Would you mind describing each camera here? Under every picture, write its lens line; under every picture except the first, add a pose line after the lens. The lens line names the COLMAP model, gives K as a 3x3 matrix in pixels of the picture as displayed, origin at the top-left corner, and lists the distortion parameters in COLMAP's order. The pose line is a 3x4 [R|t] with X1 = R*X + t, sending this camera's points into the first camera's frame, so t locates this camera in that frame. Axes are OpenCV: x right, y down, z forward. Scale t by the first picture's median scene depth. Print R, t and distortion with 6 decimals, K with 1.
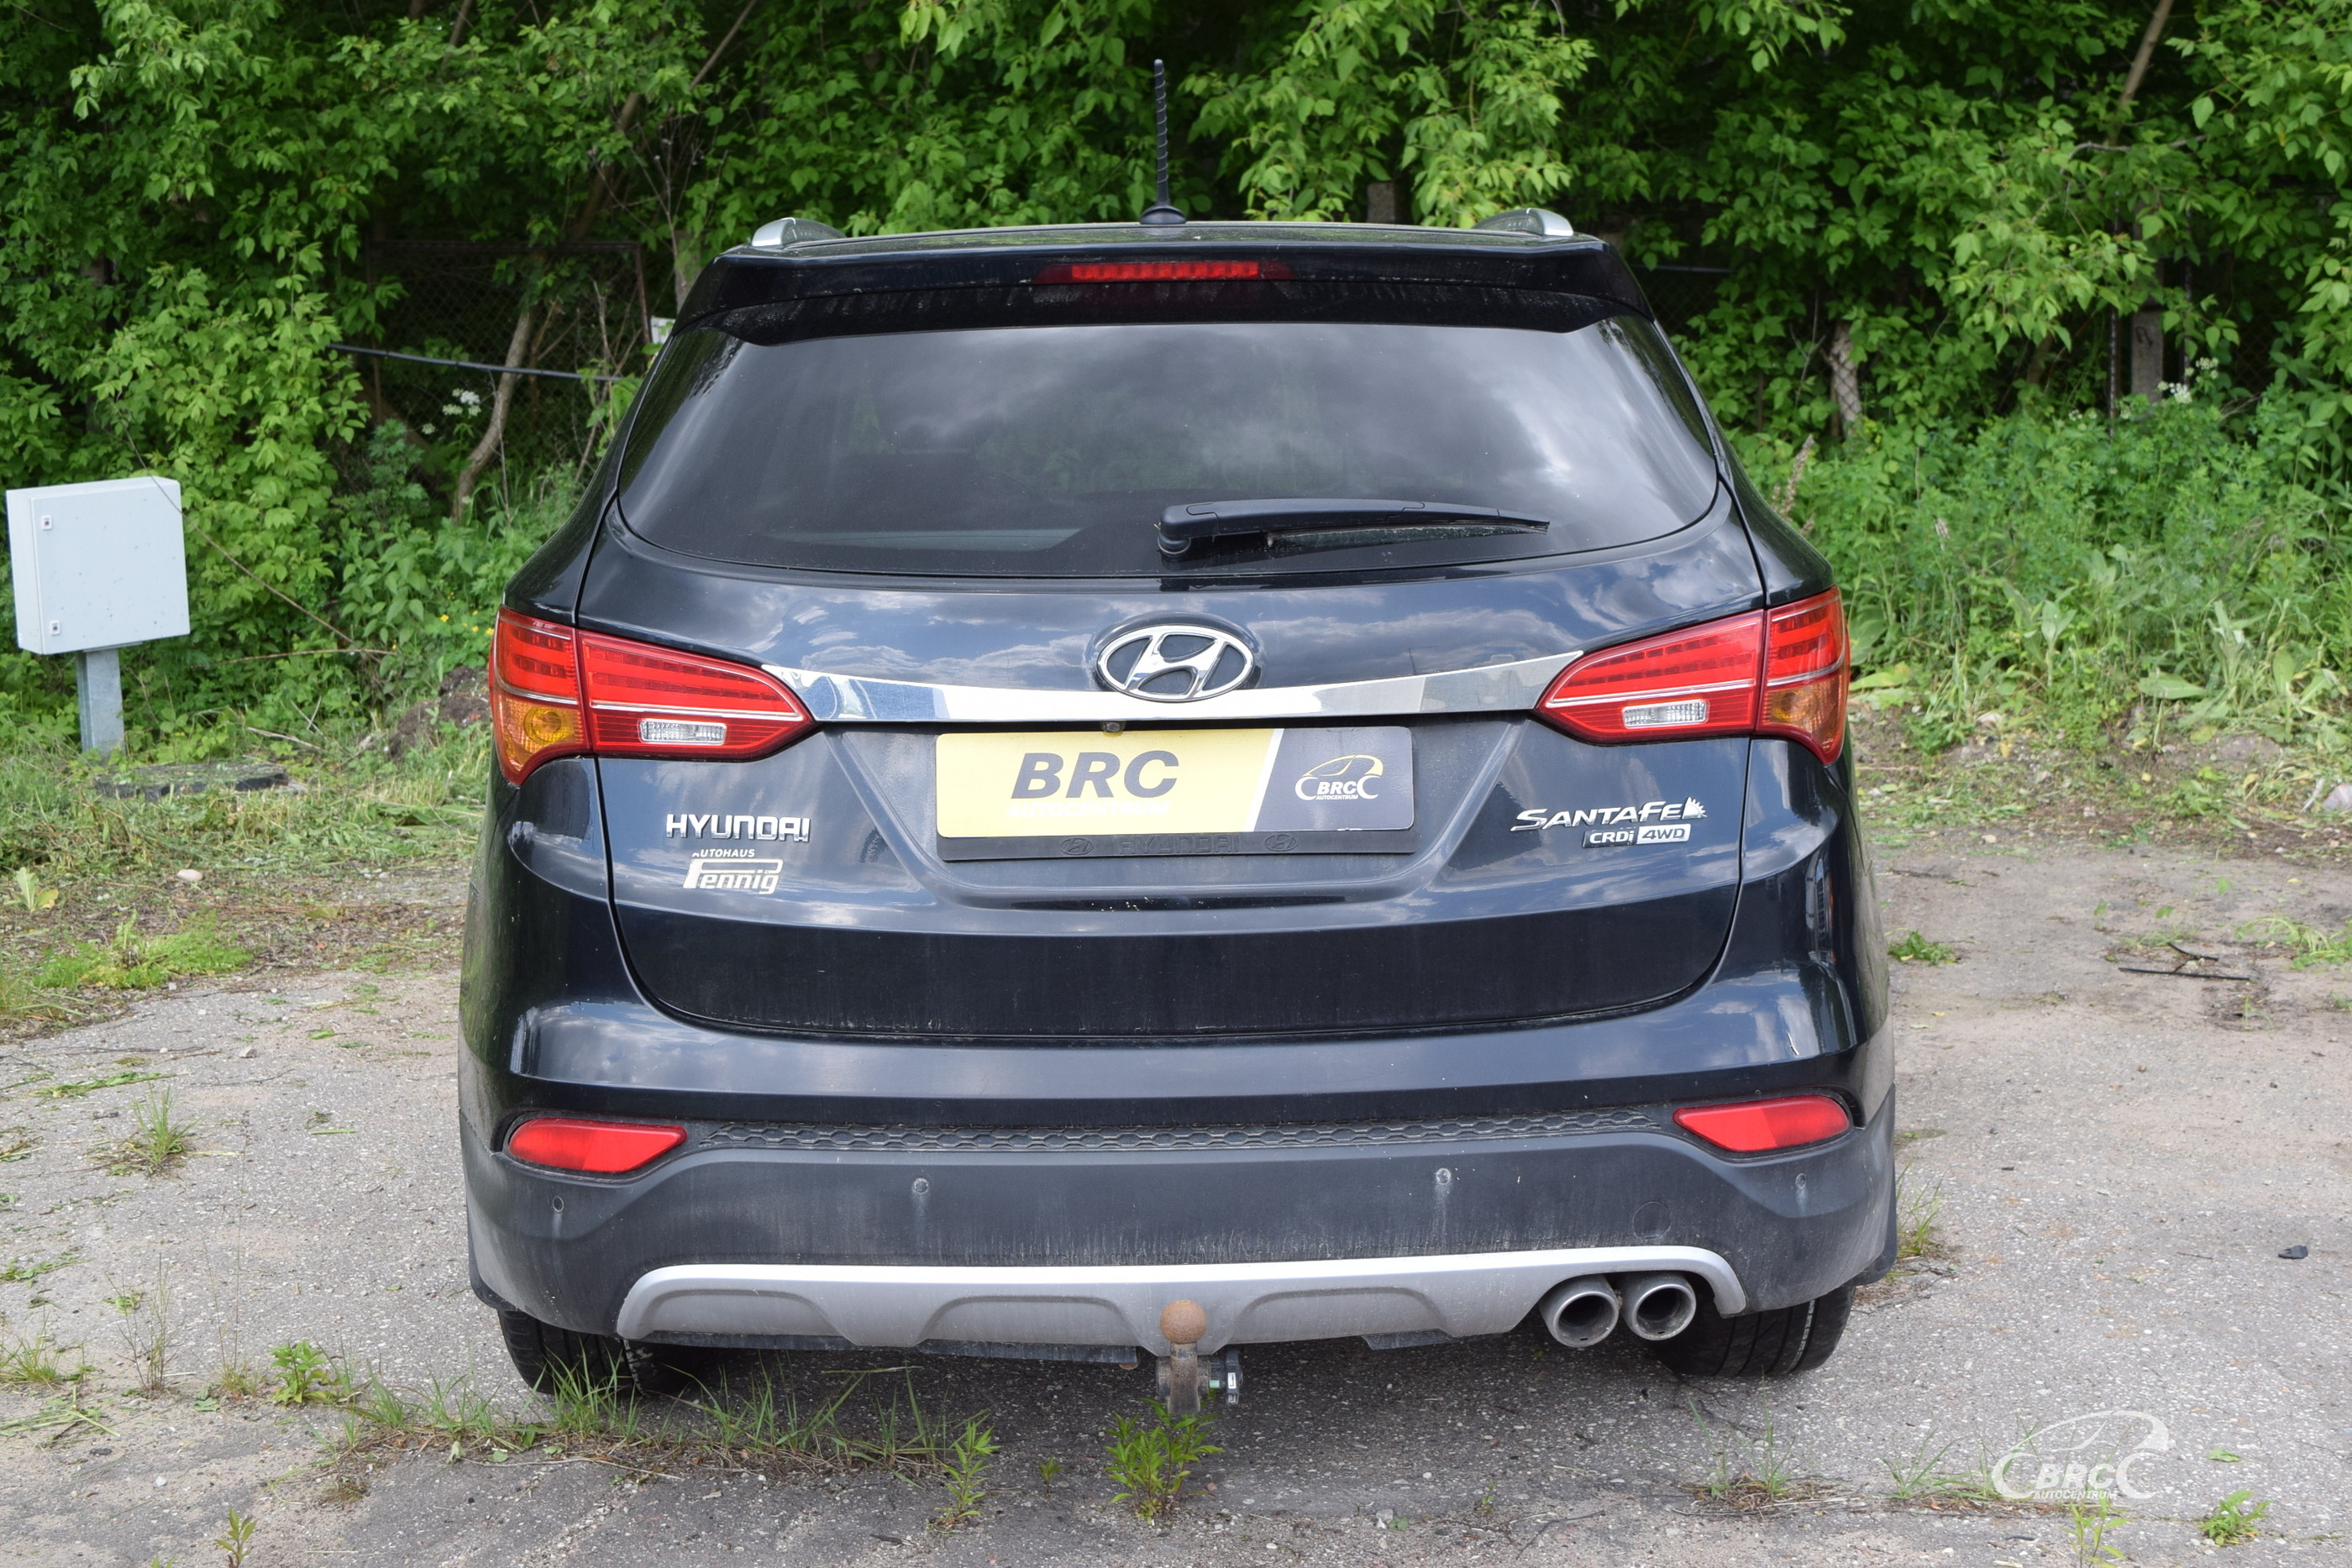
lens RADIAL K [[2790.5, 0, 1176.0], [0, 2790.5, 784.0], [0, 0, 1]] dist [0.006224, 0.036418]
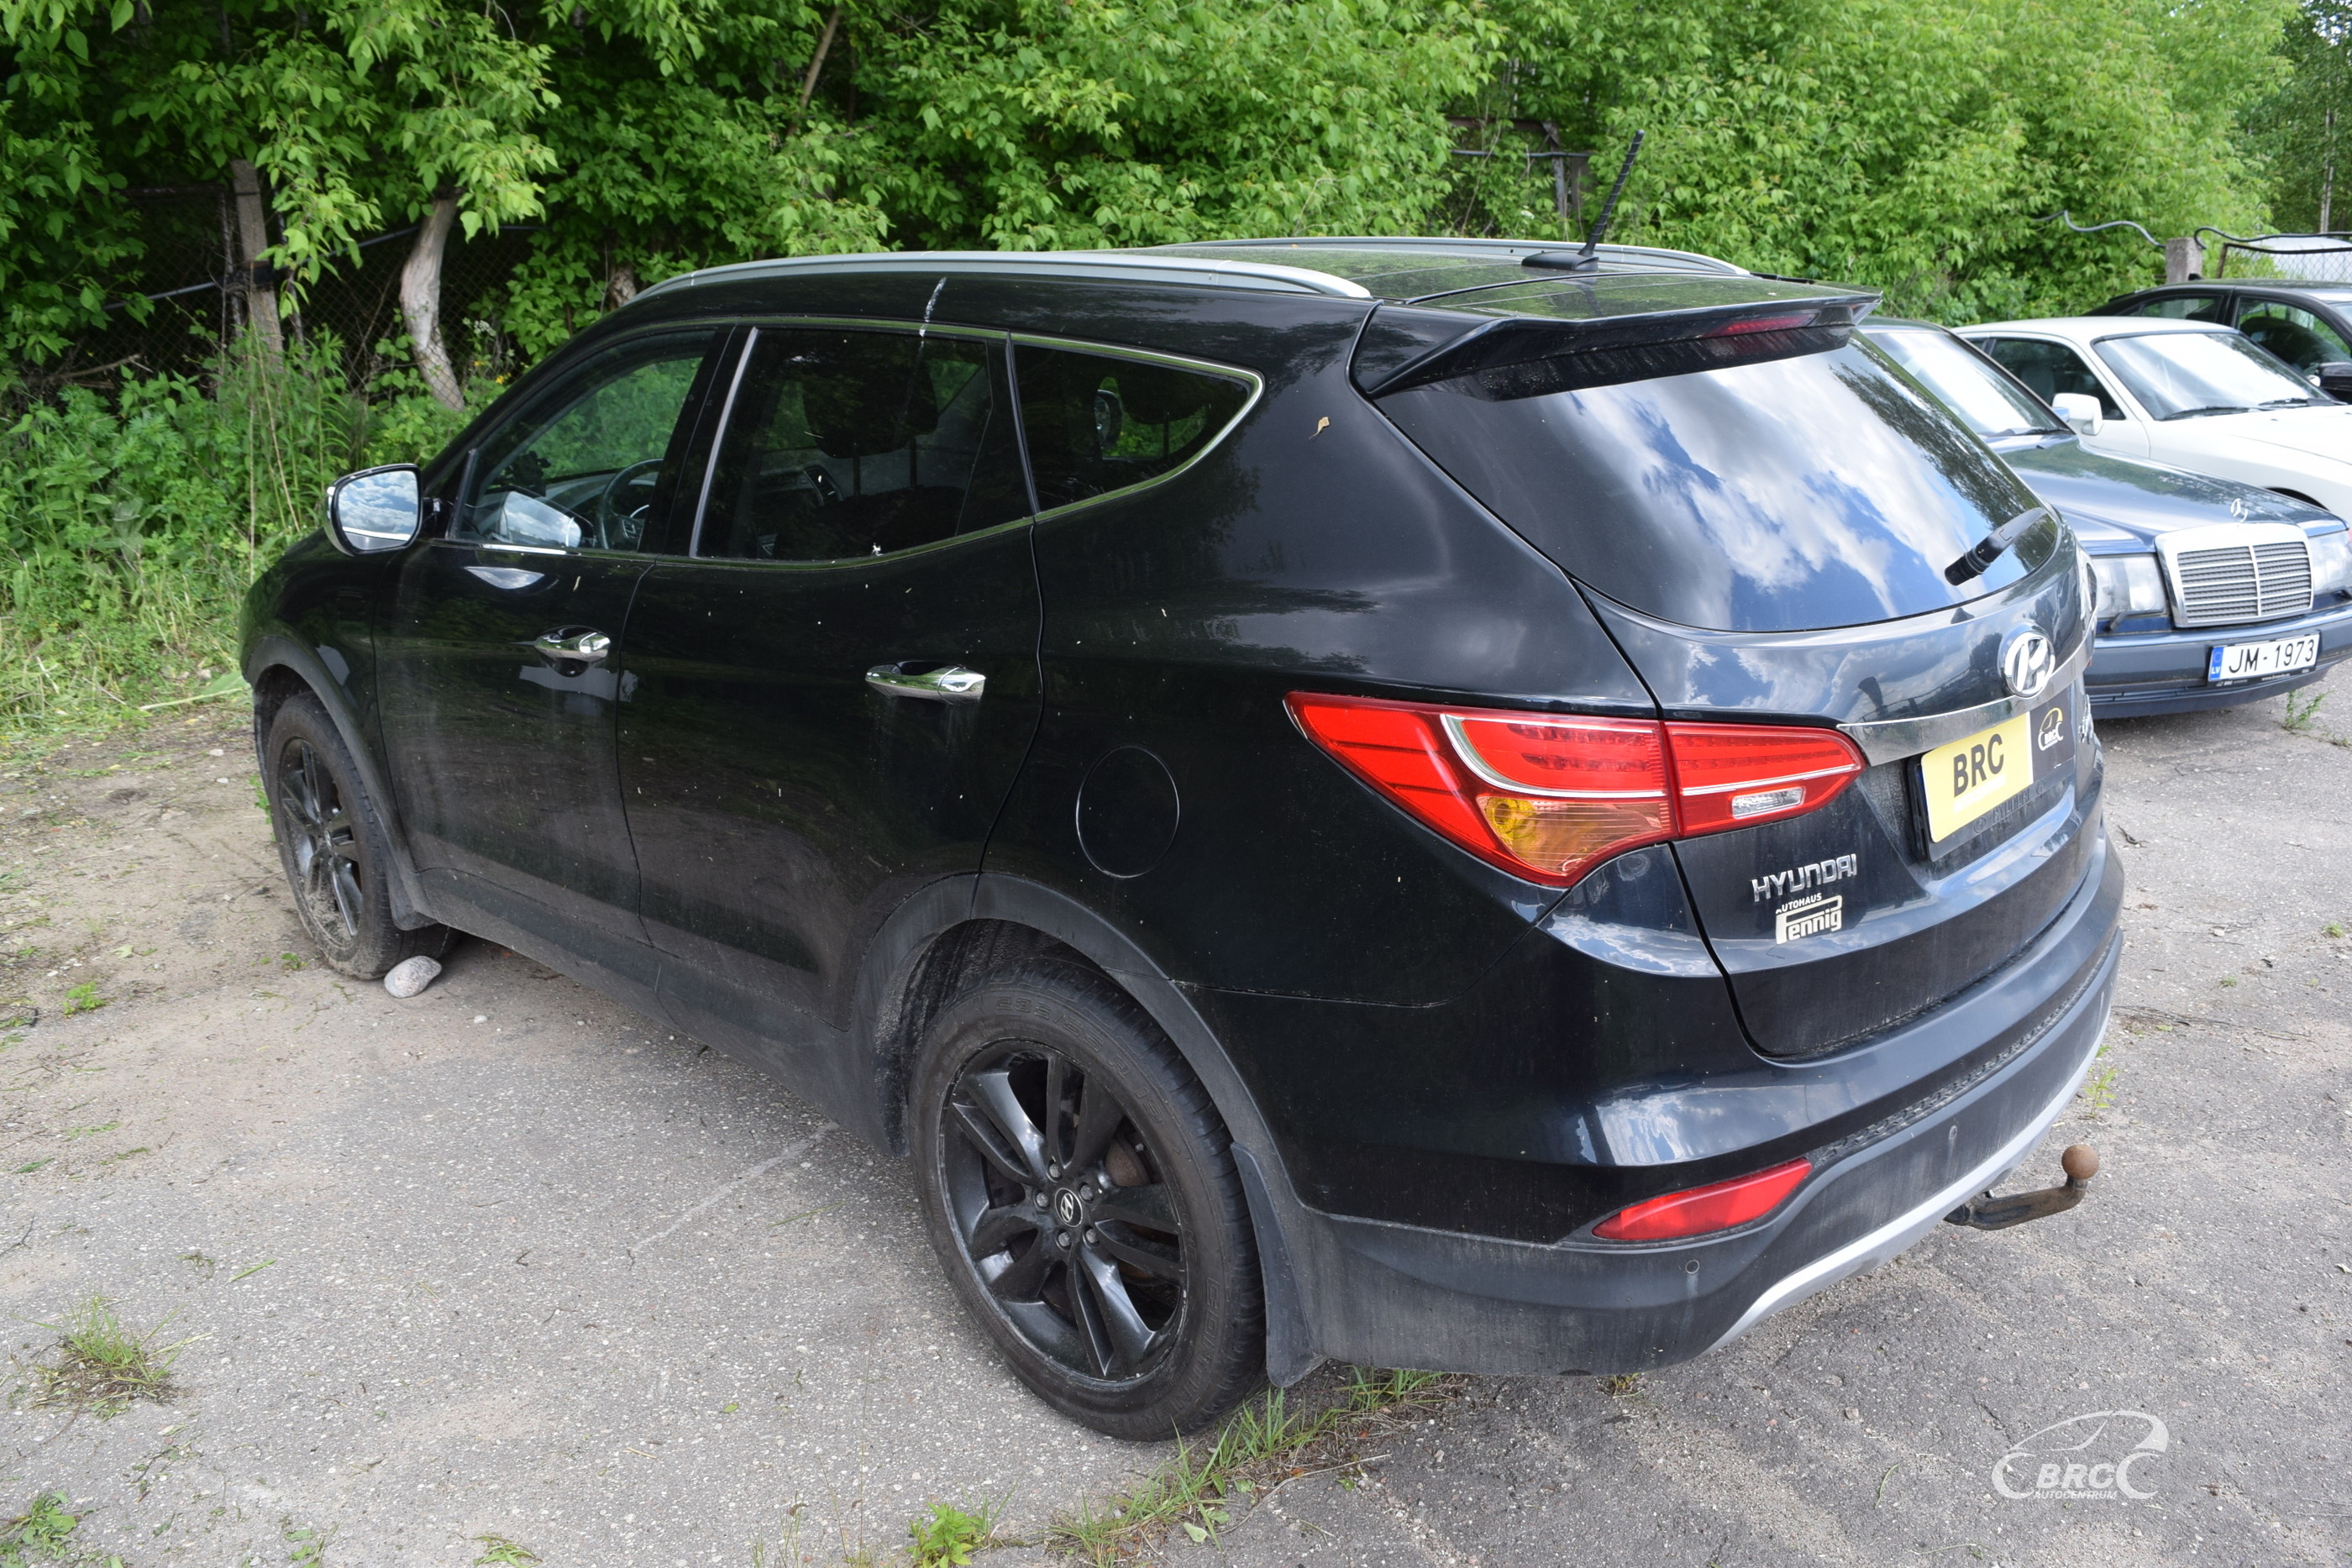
lens RADIAL K [[1881.4, 0, 1176.0], [0, 1881.4, 784.0], [0, 0, 1]] dist [-0.070101, -0.002684]
pose [[0.718268, -0.210908, 0.663031, -0.225578], [0.125644, 0.976601, 0.174542, -0.049425], [-0.684328, -0.042063, 0.727960, 0.180691]]
